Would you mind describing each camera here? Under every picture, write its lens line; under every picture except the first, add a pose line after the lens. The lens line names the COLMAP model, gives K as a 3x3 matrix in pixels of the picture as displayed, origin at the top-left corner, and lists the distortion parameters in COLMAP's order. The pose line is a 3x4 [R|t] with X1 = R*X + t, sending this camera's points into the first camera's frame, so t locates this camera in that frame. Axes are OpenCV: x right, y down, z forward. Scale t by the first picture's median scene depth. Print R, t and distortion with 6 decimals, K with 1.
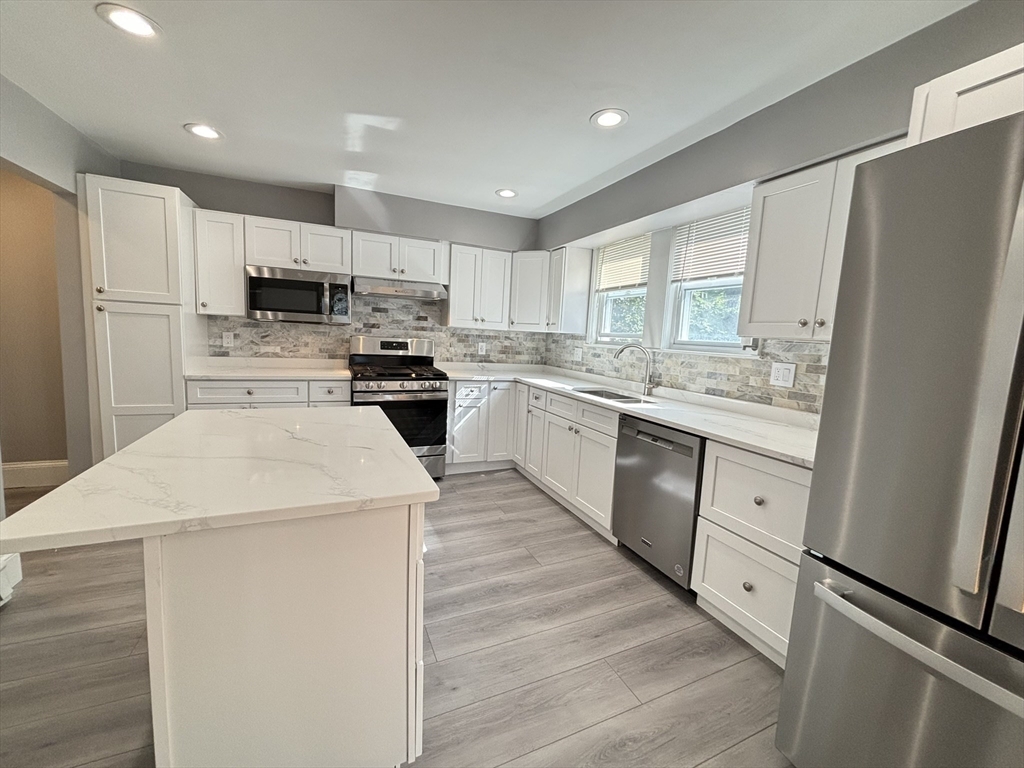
lens RADIAL K [[414.0, 0, 511.2], [0, 414.0, 385.1], [0, 0, 1]] dist [0.004657, -0.002542]
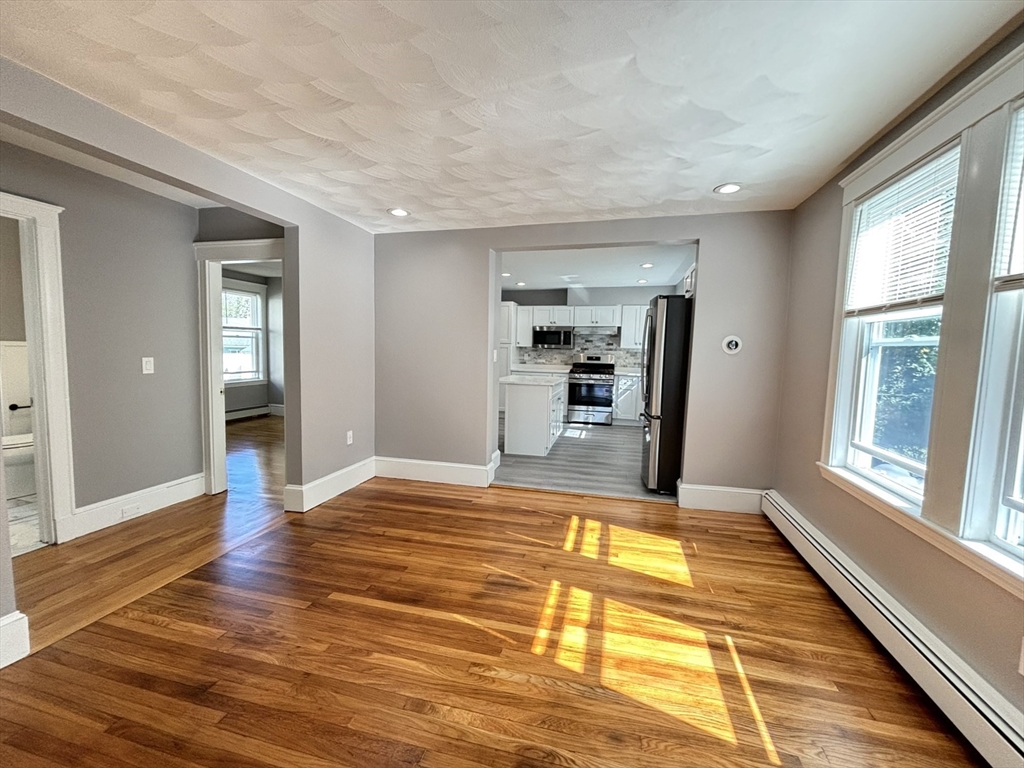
lens RADIAL K [[414.0, 0, 511.1], [0, 414.0, 386.8], [0, 0, 1]] dist [0.004657, -0.002542]
pose [[0.789155, 0.024288, -0.613713, 0.685803], [-0.055724, 0.997928, -0.032159, 0.138130], [0.611661, 0.059577, 0.788874, -0.882518]]
